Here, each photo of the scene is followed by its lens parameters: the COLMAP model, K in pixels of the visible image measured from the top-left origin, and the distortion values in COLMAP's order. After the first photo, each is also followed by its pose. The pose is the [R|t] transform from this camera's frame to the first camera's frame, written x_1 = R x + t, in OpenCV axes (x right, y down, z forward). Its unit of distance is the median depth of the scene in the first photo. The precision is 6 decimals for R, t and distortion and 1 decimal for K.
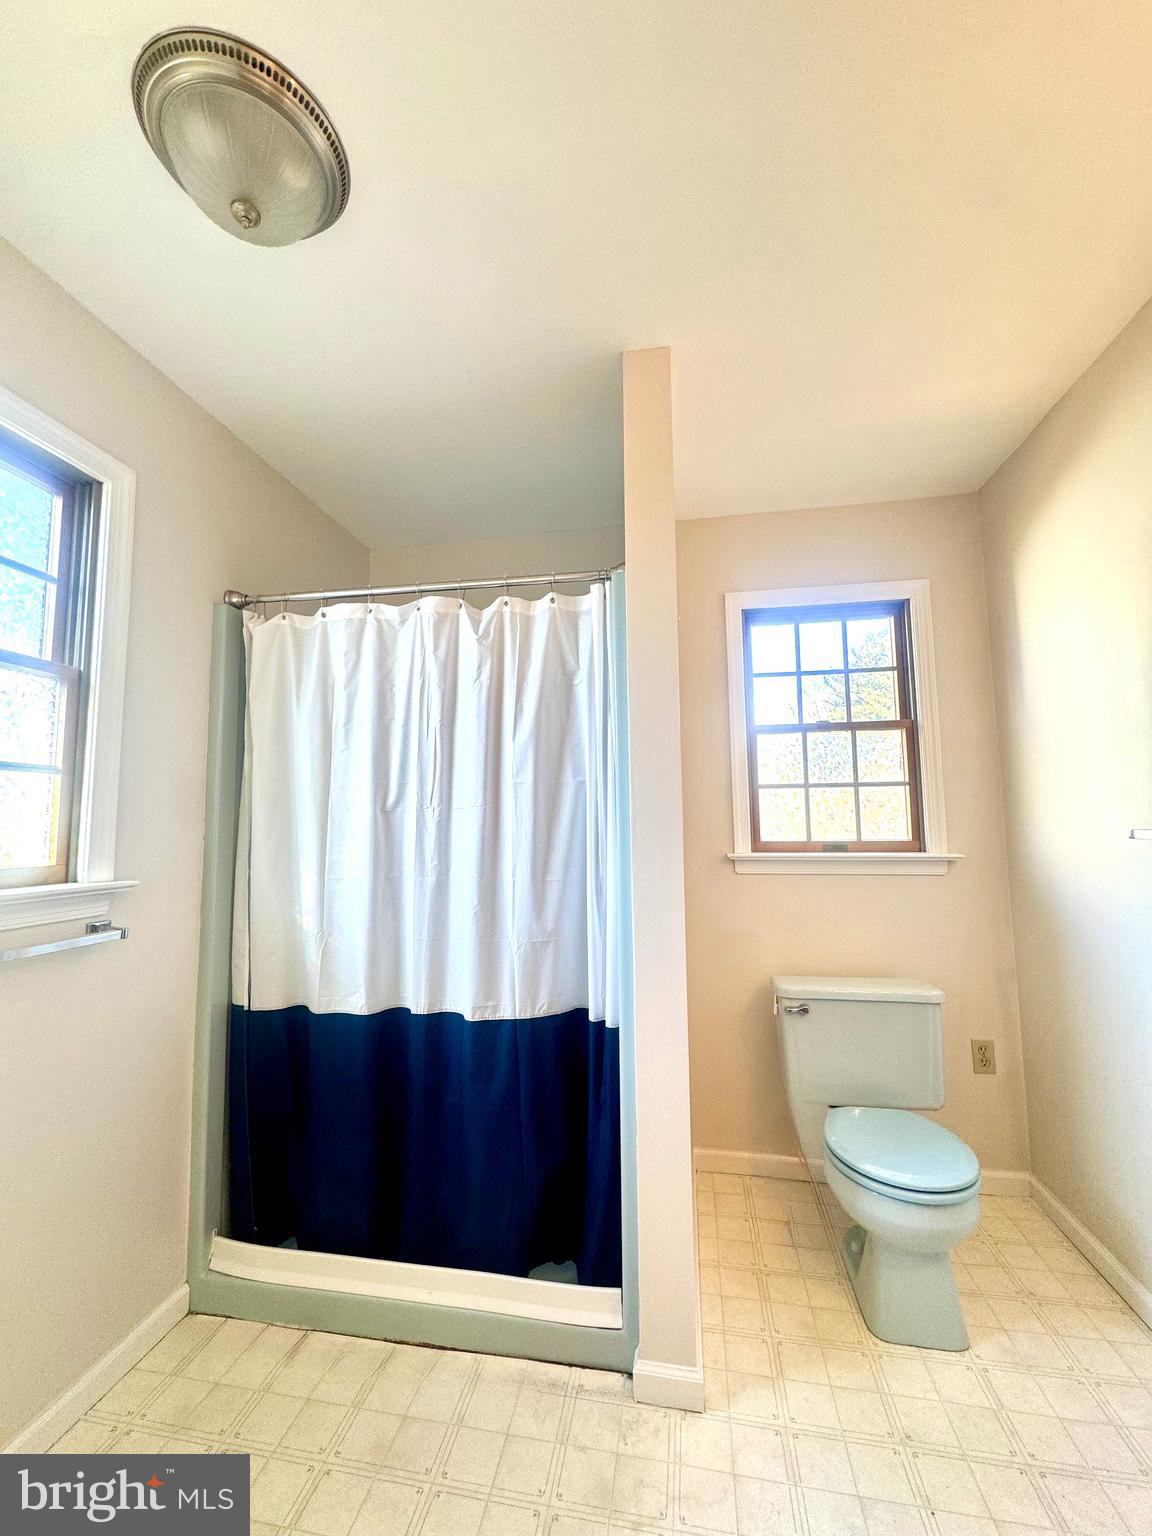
lens RADIAL K [[617.2, 0, 577.6], [0, 617.2, 766.3], [0, 0, 1]] dist [-0.001493, -0.000316]
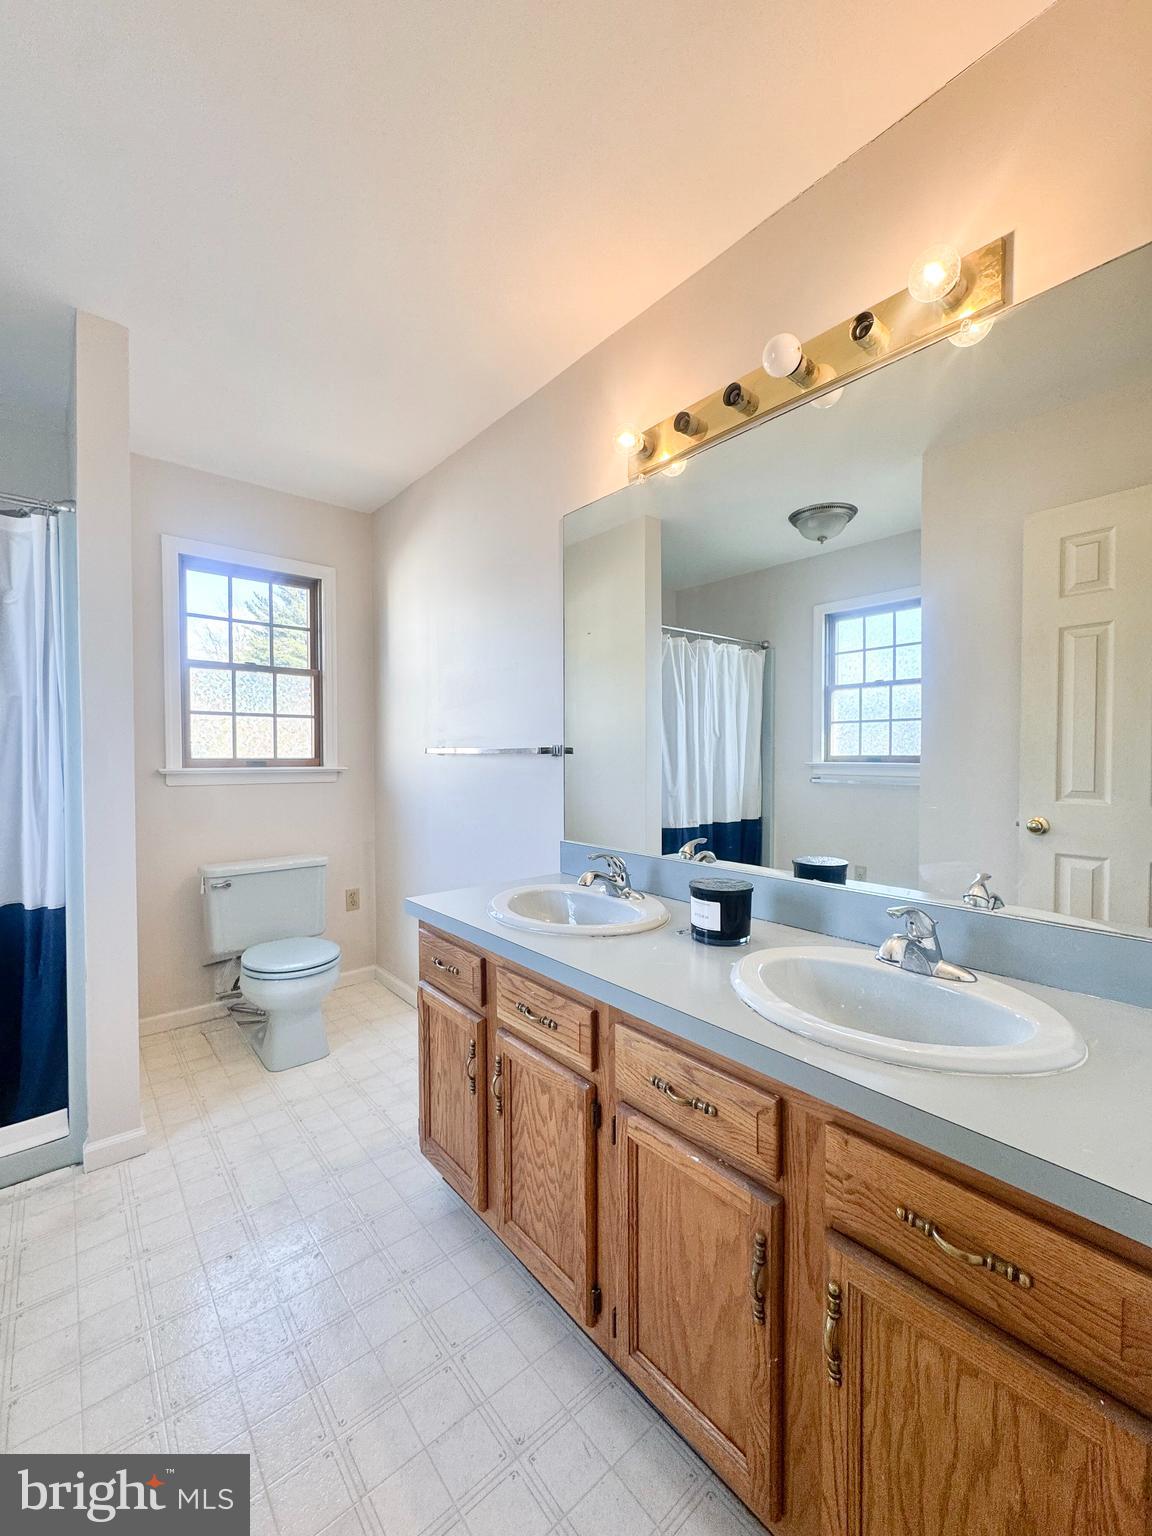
lens RADIAL K [[617.2, 0, 577.6], [0, 617.2, 766.3], [0, 0, 1]] dist [-0.001493, -0.000316]
pose [[0.636515, -0.005544, 0.771244, -0.168697], [-0.076905, 0.994534, 0.070619, -0.005306], [-0.767421, -0.104263, 0.632610, -0.374275]]
